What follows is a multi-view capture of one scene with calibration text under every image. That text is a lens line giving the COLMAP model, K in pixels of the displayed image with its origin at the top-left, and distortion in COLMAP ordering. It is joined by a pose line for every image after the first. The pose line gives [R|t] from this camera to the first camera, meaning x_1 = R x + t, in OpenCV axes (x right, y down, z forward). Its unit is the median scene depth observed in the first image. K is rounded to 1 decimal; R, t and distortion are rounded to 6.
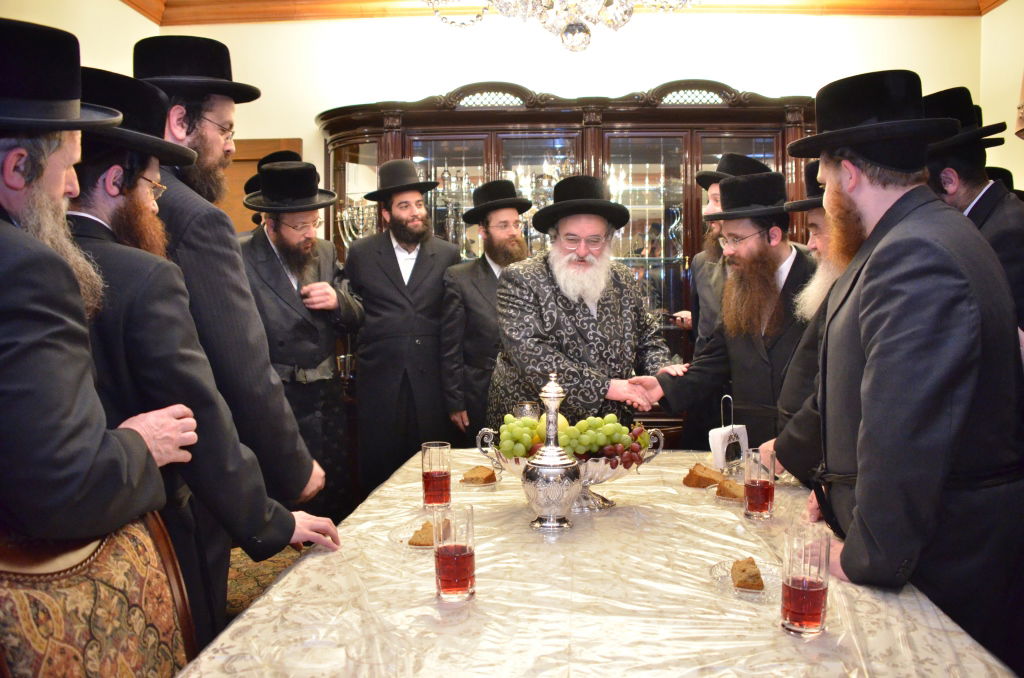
lens RADIAL K [[826.8, 0, 504.8], [0, 826.8, 334.5], [0, 0, 1]] dist [-0.130411, 0.067847]
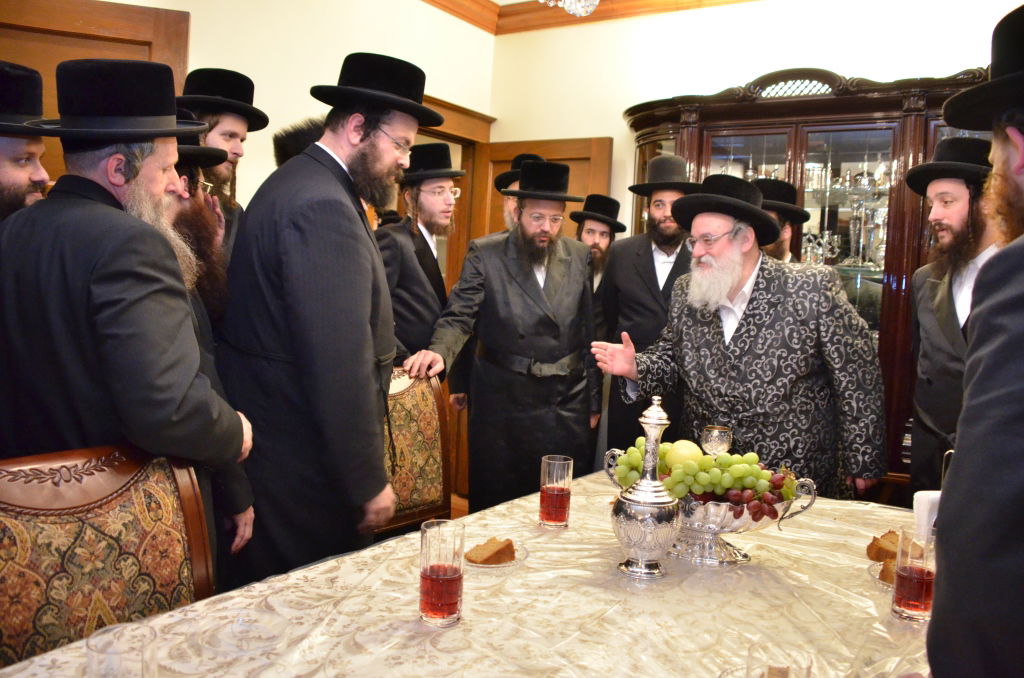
lens RADIAL K [[826.8, 0, 517.0], [0, 826.8, 329.6], [0, 0, 1]] dist [-0.130411, 0.067847]
pose [[0.865935, 0.073027, -0.494796, 0.361753], [-0.076708, 0.996970, 0.012897, -0.023319], [0.494239, 0.026787, 0.868913, 0.178814]]
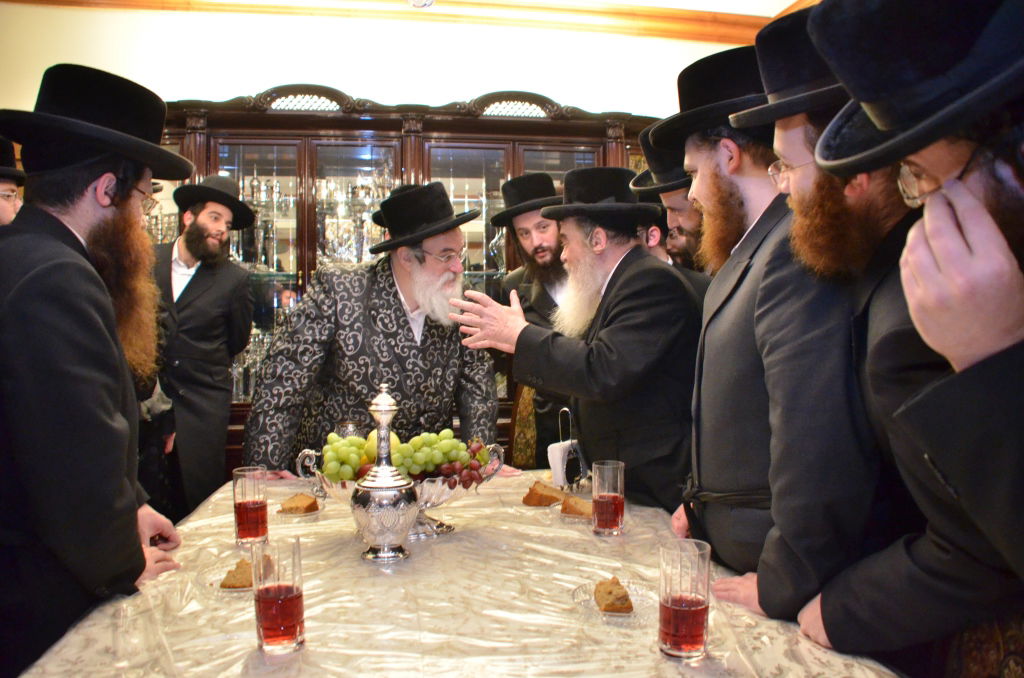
lens RADIAL K [[826.8, 0, 510.3], [0, 826.8, 330.0], [0, 0, 1]] dist [-0.130411, 0.067847]
pose [[0.971957, -0.006922, 0.235056, -0.018415], [0.016170, 0.999168, -0.037437, 0.024441], [-0.234602, 0.040188, 0.971260, 0.103292]]
